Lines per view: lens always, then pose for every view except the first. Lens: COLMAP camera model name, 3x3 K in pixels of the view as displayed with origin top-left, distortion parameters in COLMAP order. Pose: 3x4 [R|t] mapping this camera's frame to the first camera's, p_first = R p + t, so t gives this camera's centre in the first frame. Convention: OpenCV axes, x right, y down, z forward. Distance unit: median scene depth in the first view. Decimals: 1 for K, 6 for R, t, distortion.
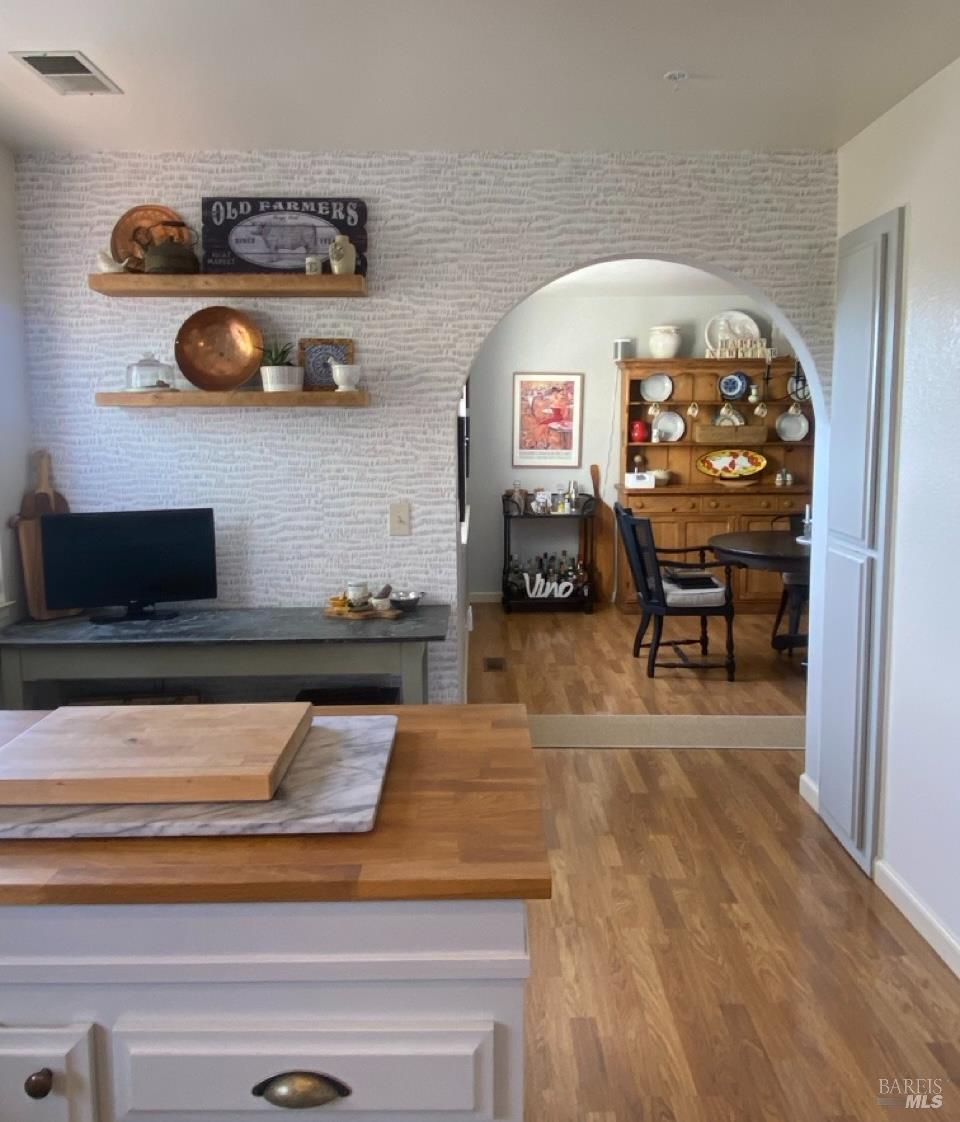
lens RADIAL K [[848.4, 0, 494.4], [0, 848.4, 511.3], [0, 0, 1]] dist [0.044223, -0.038982]
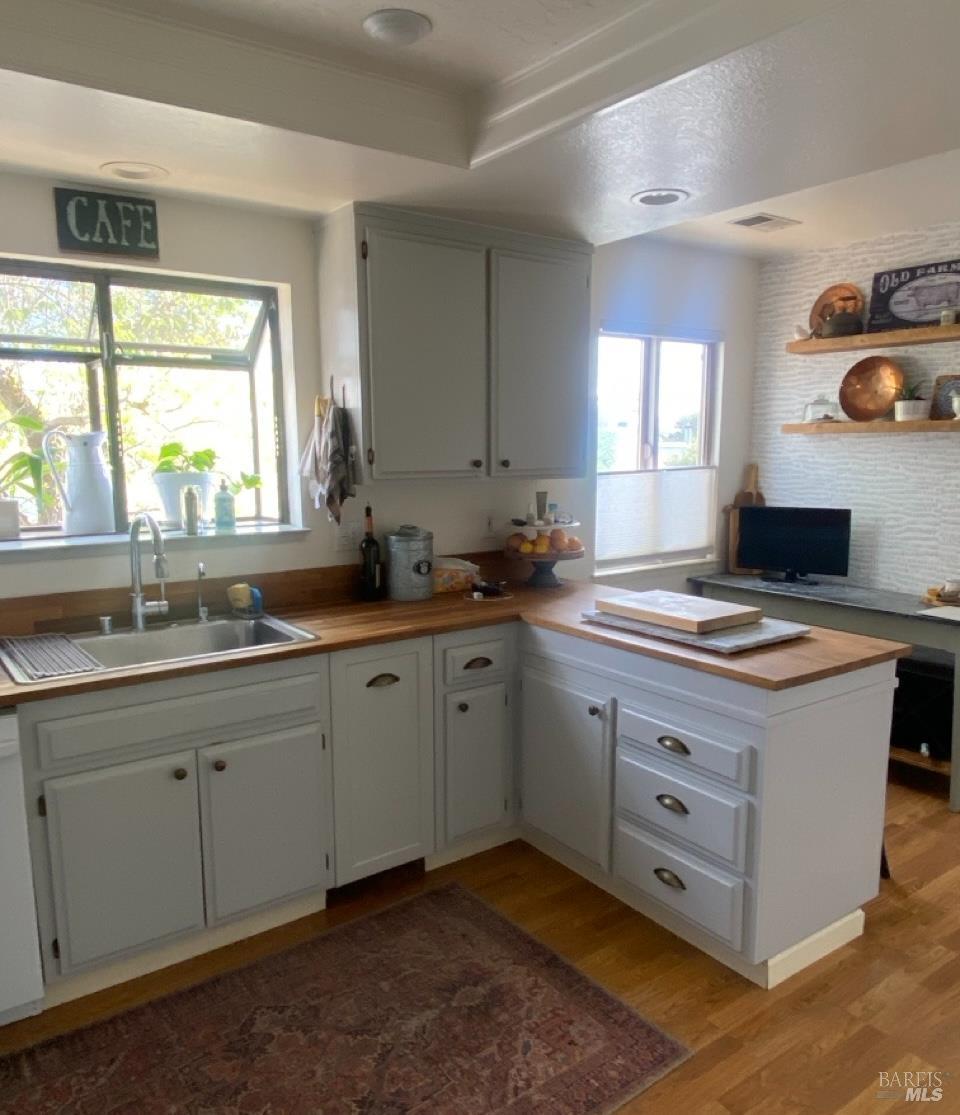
lens RADIAL K [[843.1, 0, 480.1], [0, 843.1, 564.4], [0, 0, 1]] dist [0.044223, -0.038982]
pose [[0.578560, 0.120658, -0.806666, 0.417645], [-0.083892, 0.992556, 0.088293, 0.013218], [0.811314, 0.016589, 0.584375, -0.250766]]
